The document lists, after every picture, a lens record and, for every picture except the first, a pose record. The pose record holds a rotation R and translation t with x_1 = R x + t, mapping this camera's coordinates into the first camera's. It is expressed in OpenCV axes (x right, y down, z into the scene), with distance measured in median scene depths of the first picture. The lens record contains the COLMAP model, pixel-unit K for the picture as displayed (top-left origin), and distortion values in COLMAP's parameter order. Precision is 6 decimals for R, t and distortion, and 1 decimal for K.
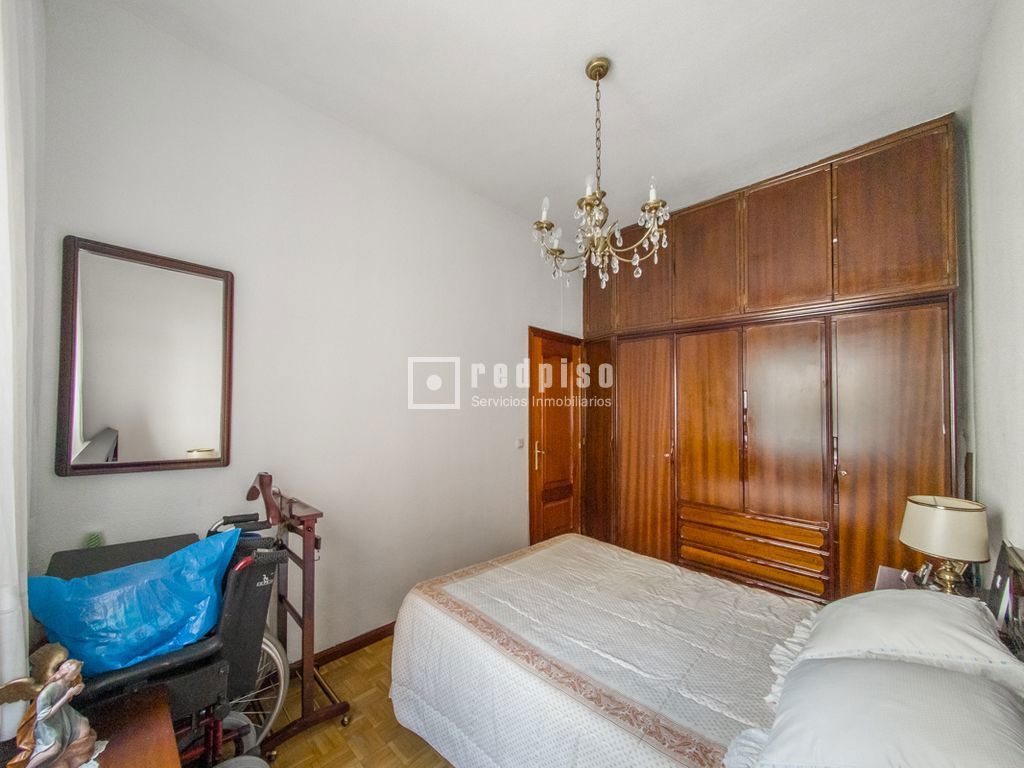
lens RADIAL K [[411.1, 0, 465.0], [0, 411.1, 395.8], [0, 0, 1]] dist [-0.000344, 0.000446]
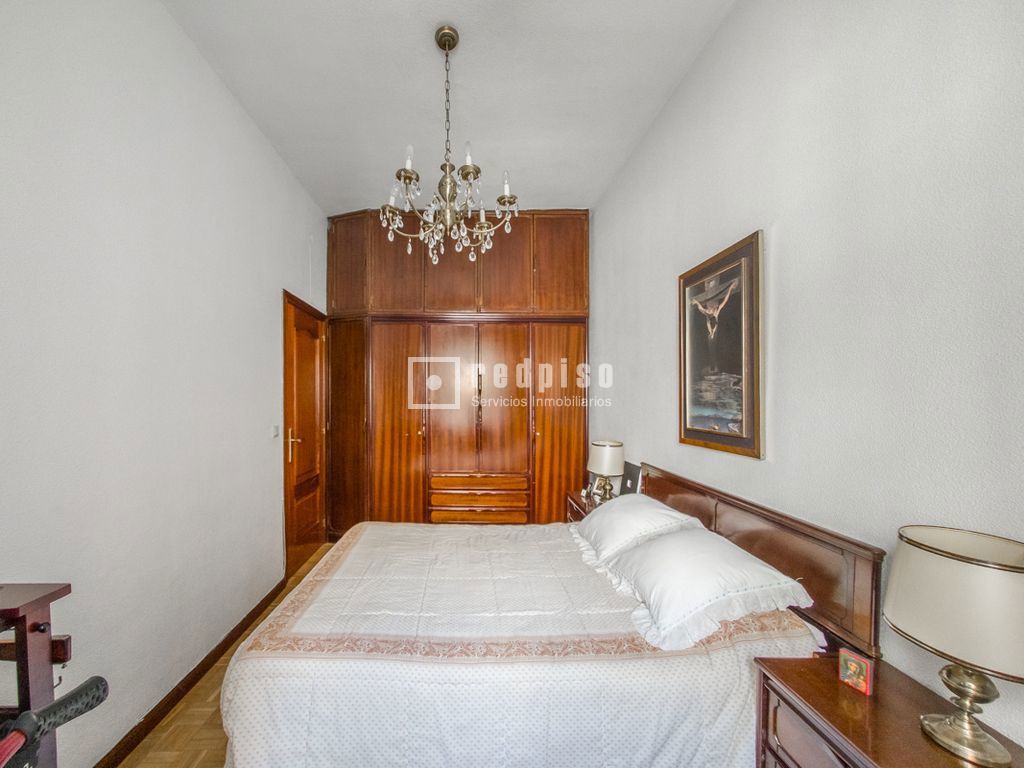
lens RADIAL K [[411.1, 0, 465.0], [0, 411.1, 395.8], [0, 0, 1]] dist [-0.000344, 0.000446]
pose [[0.645128, -0.002960, 0.764069, -0.339059], [-0.014565, 0.999763, 0.016170, 0.035772], [-0.763936, -0.021560, 0.644932, 0.266527]]
